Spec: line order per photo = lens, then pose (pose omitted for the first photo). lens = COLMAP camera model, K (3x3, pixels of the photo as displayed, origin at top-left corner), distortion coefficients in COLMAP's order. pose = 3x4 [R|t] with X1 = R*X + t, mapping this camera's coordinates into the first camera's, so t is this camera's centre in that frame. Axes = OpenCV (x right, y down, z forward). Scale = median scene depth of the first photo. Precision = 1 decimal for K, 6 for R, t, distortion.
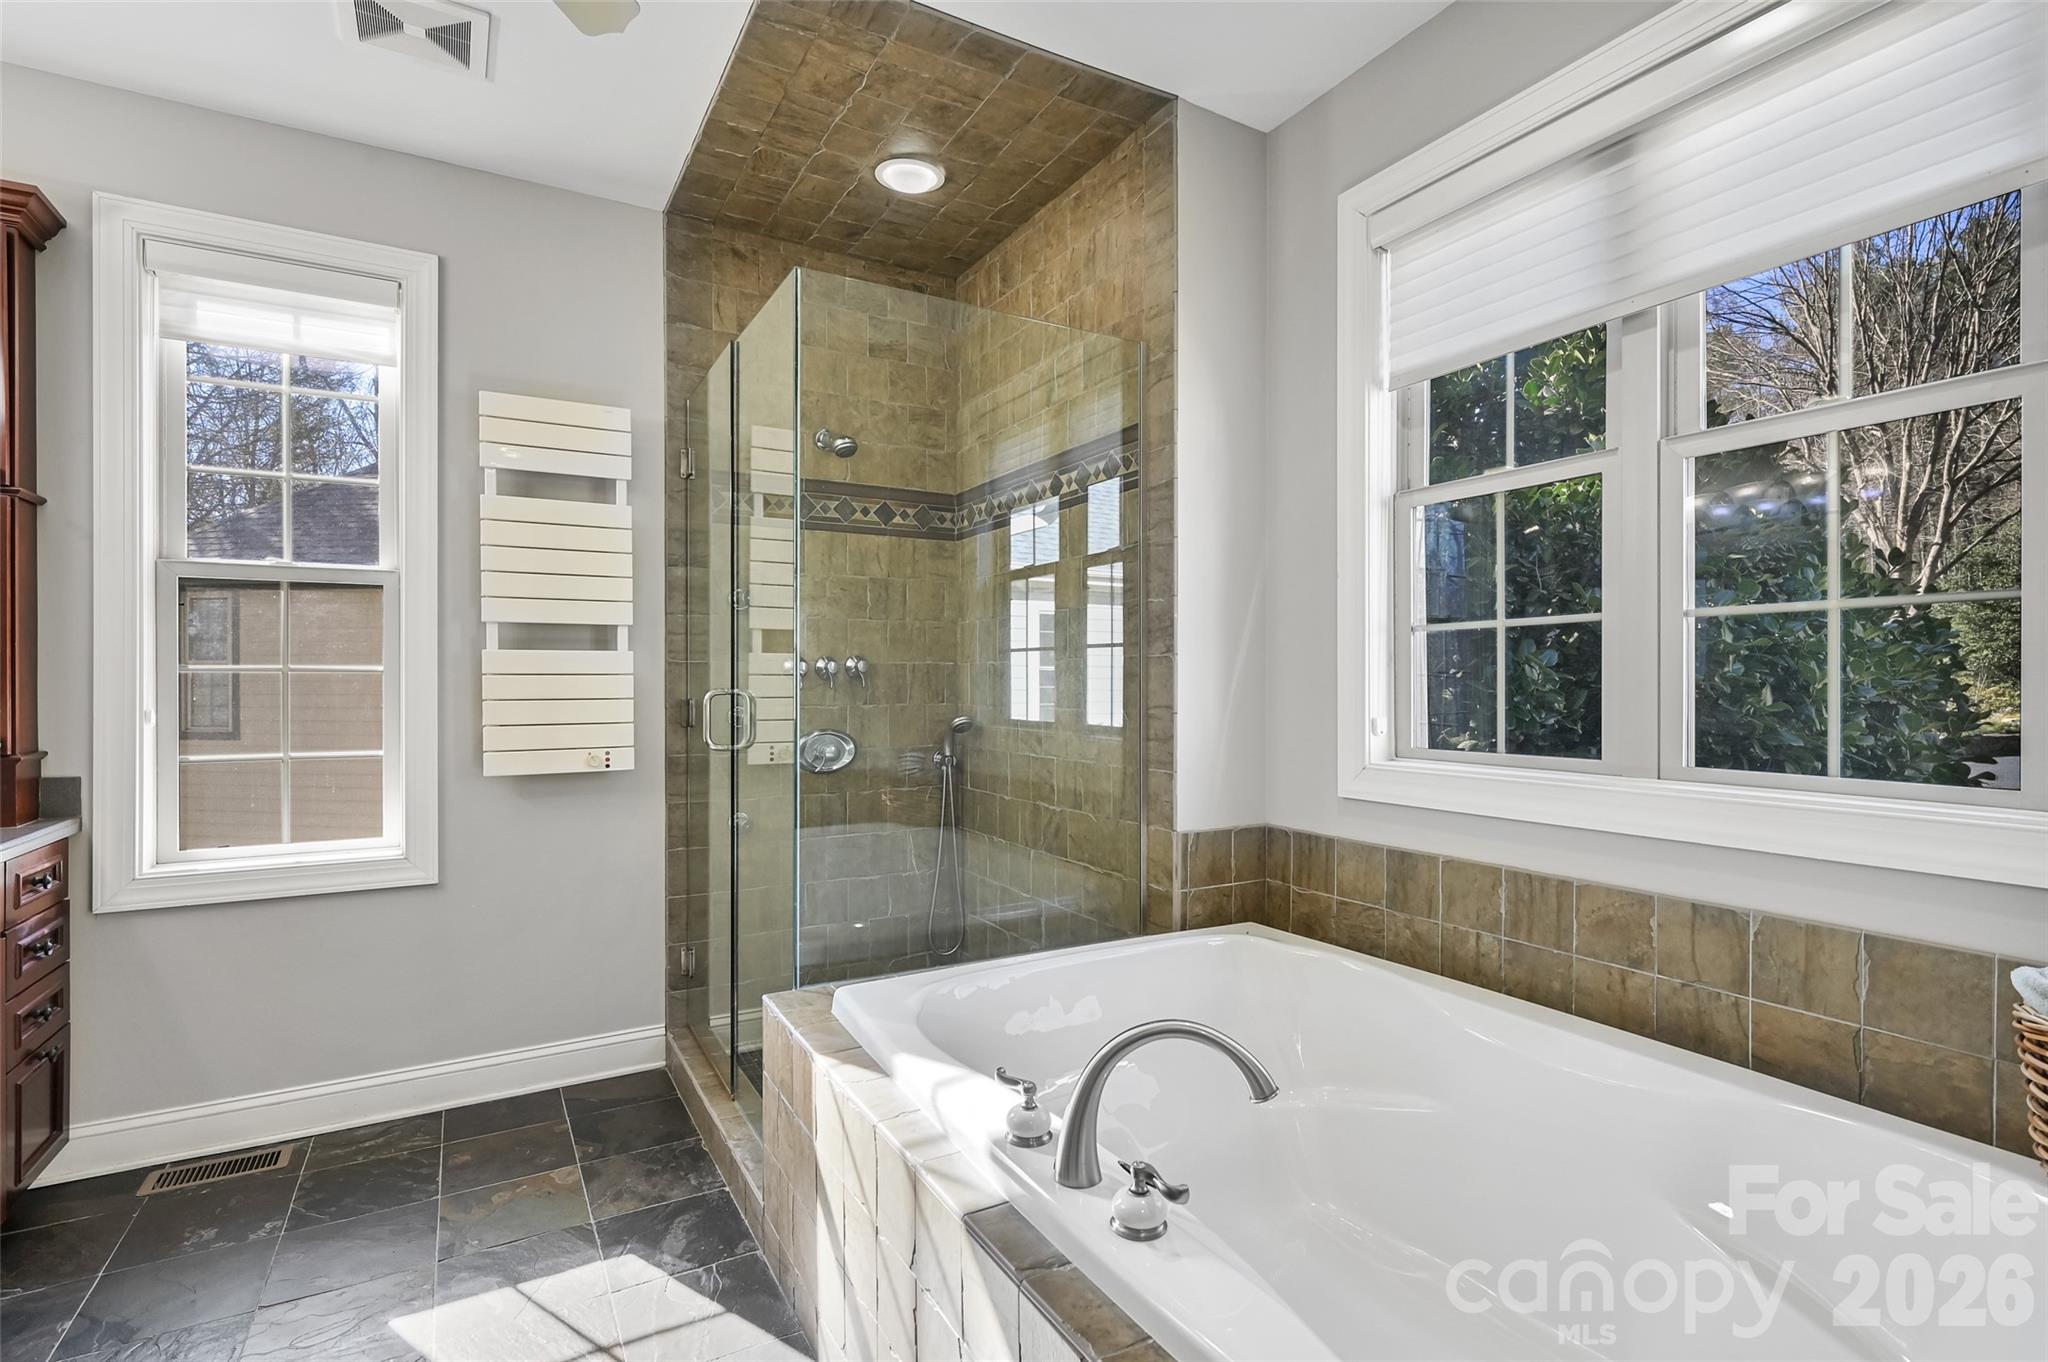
lens RADIAL K [[996.5, 0, 1064.4], [0, 996.5, 676.1], [0, 0, 1]] dist [0.000441, 0.000334]
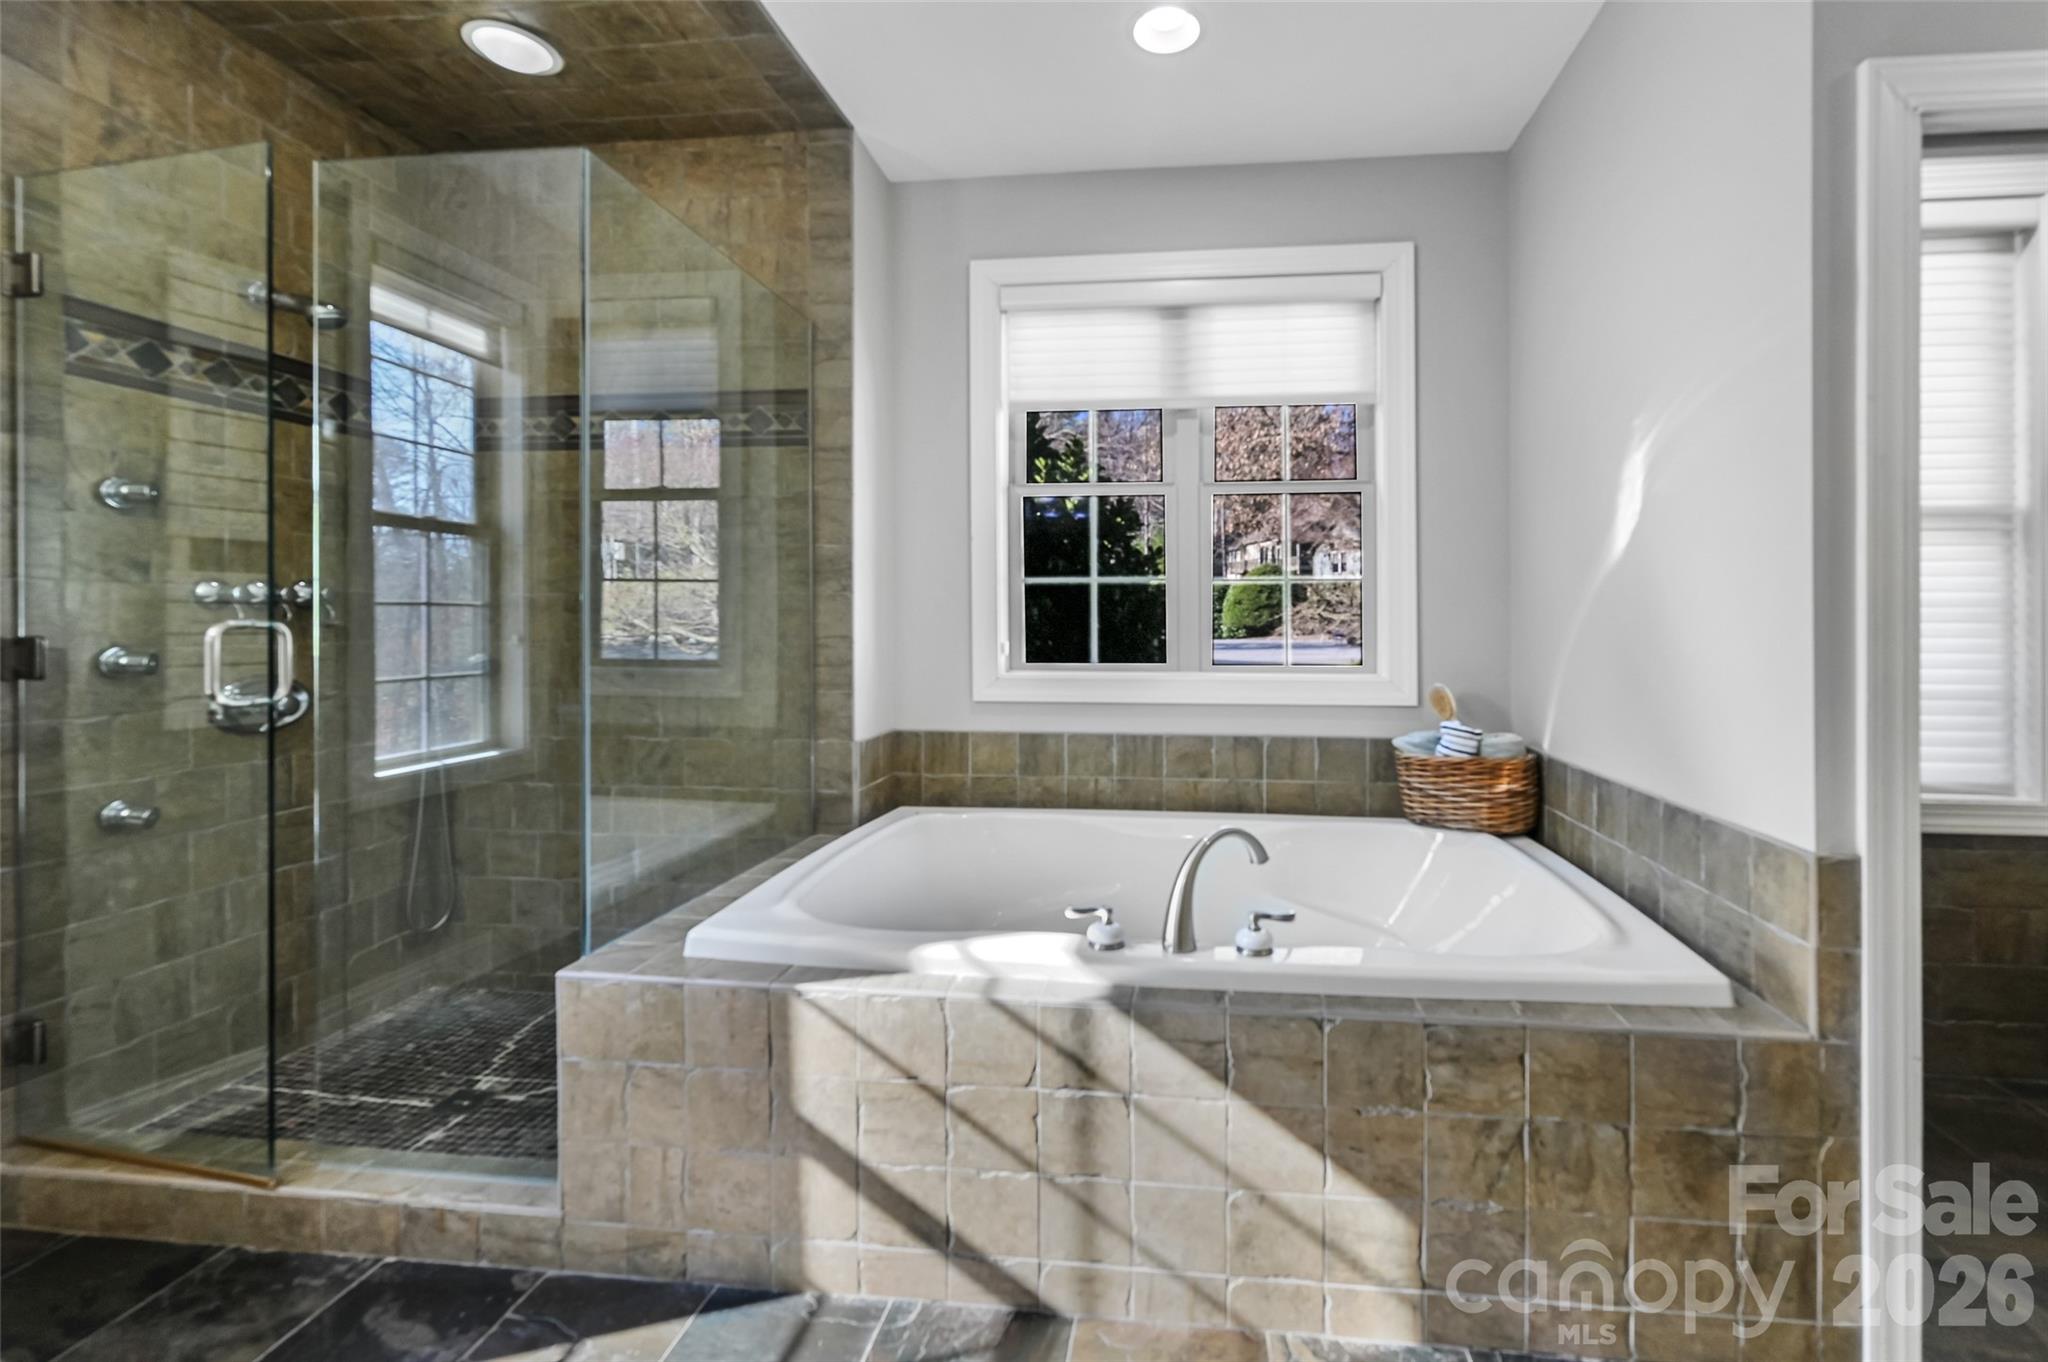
lens RADIAL K [[773.7, 0, 1144.9], [0, 773.7, 618.7], [0, 0, 1]] dist [-0.000717, 0.000016]
pose [[0.629961, 0.008286, 0.776582, -0.372212], [-0.007978, 0.999959, -0.004198, 0.009675], [-0.776586, -0.003552, 0.630002, 0.138717]]
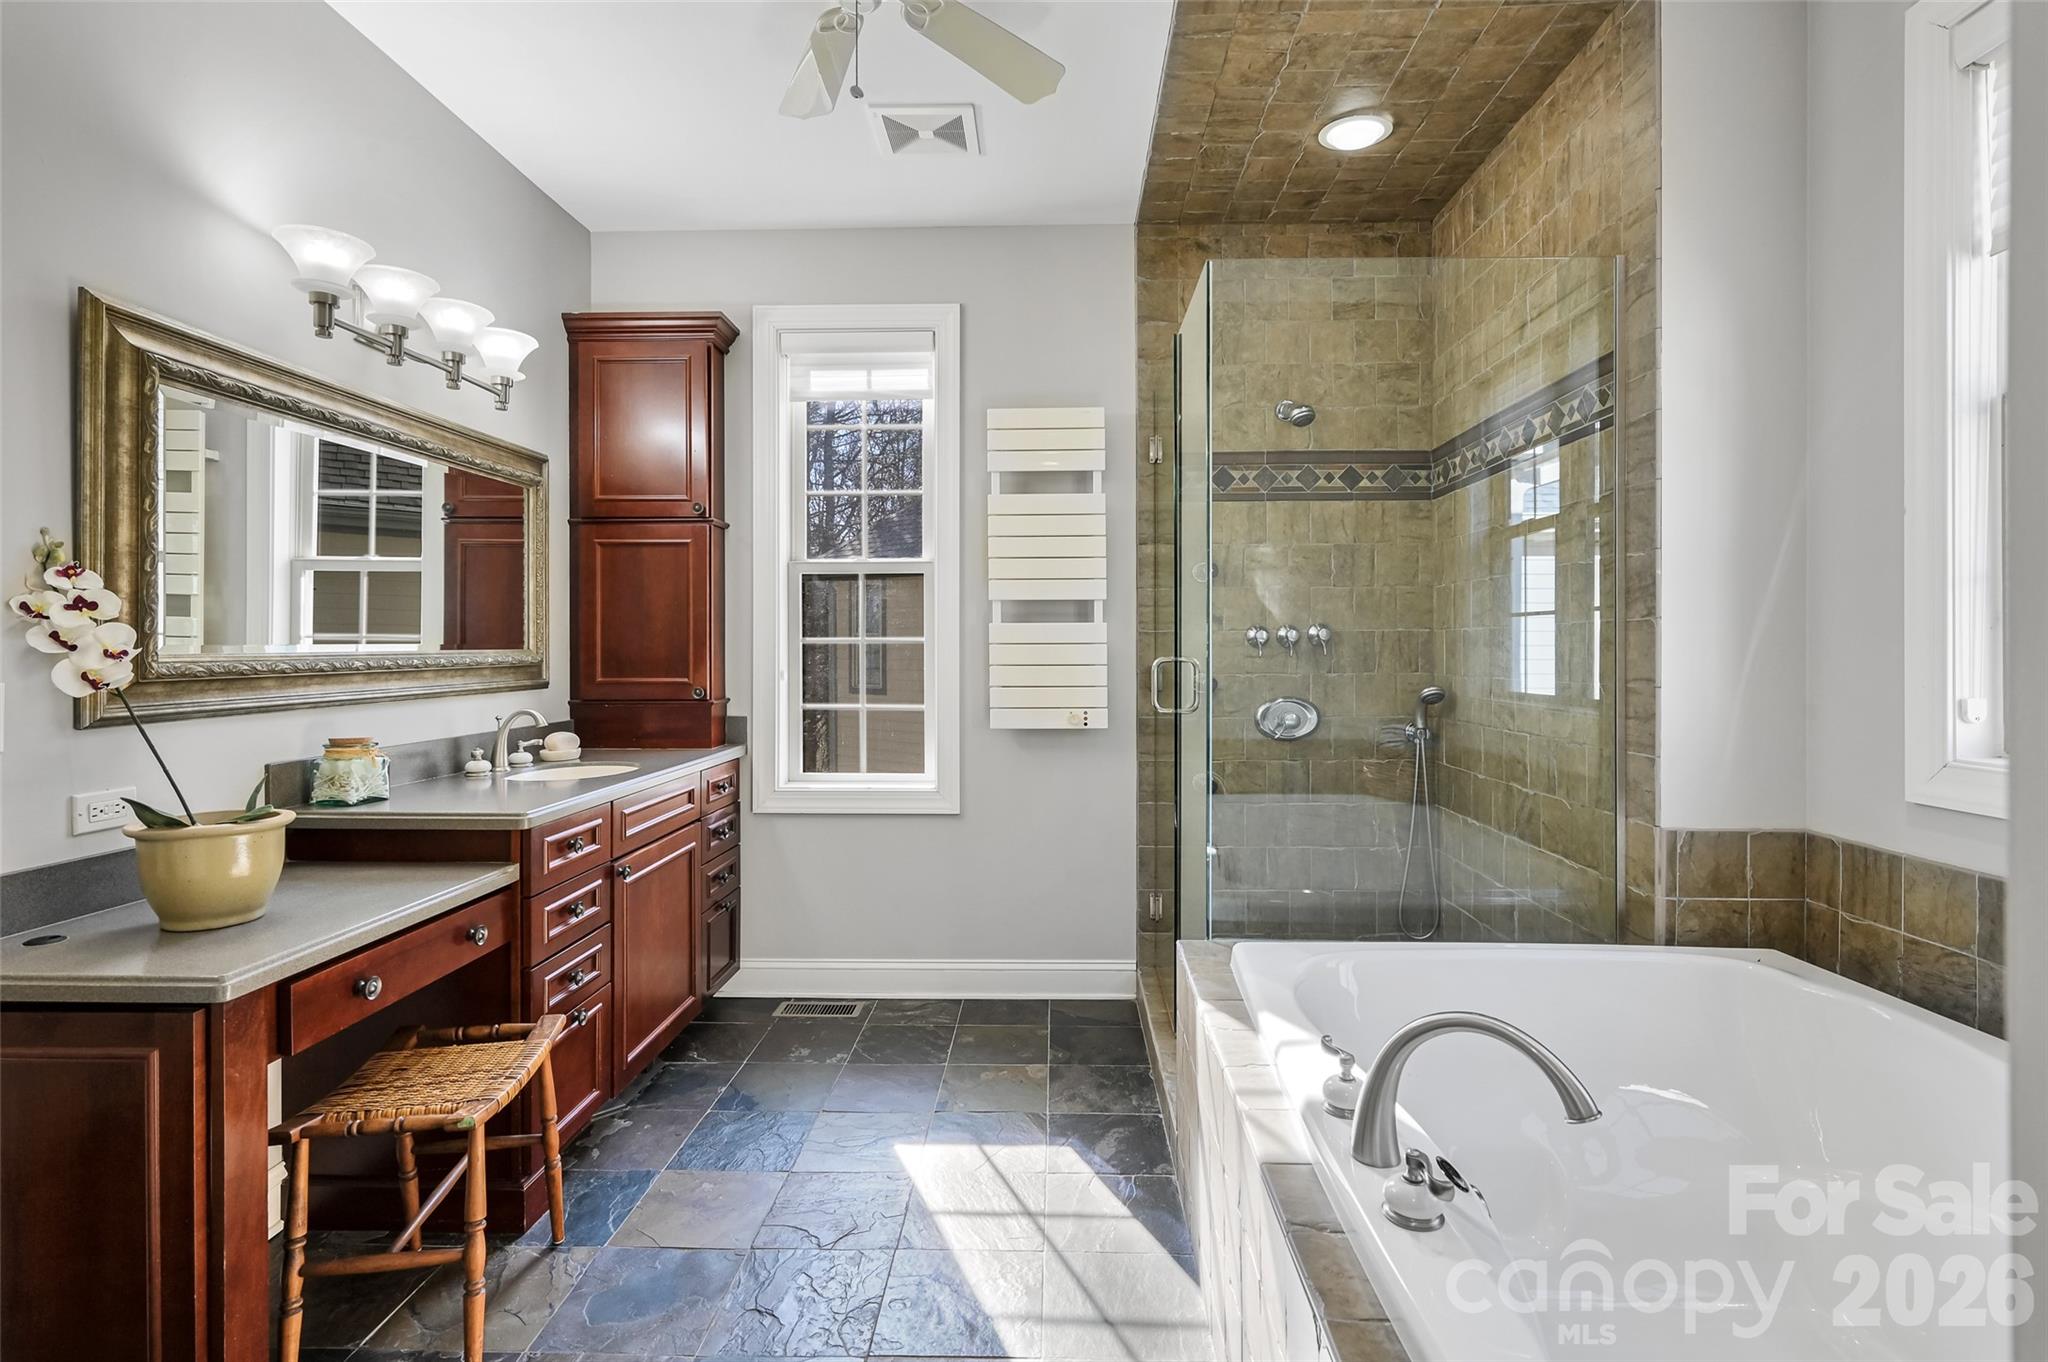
lens RADIAL K [[1011.3, 0, 1026.3], [0, 1011.3, 641.7], [0, 0, 1]] dist [-0.000024, 0.000855]
pose [[0.844952, -0.004278, -0.534825, 0.112495], [0.003236, 0.999991, -0.002888, -0.000835], [0.534833, 0.000710, 0.844958, -0.011192]]
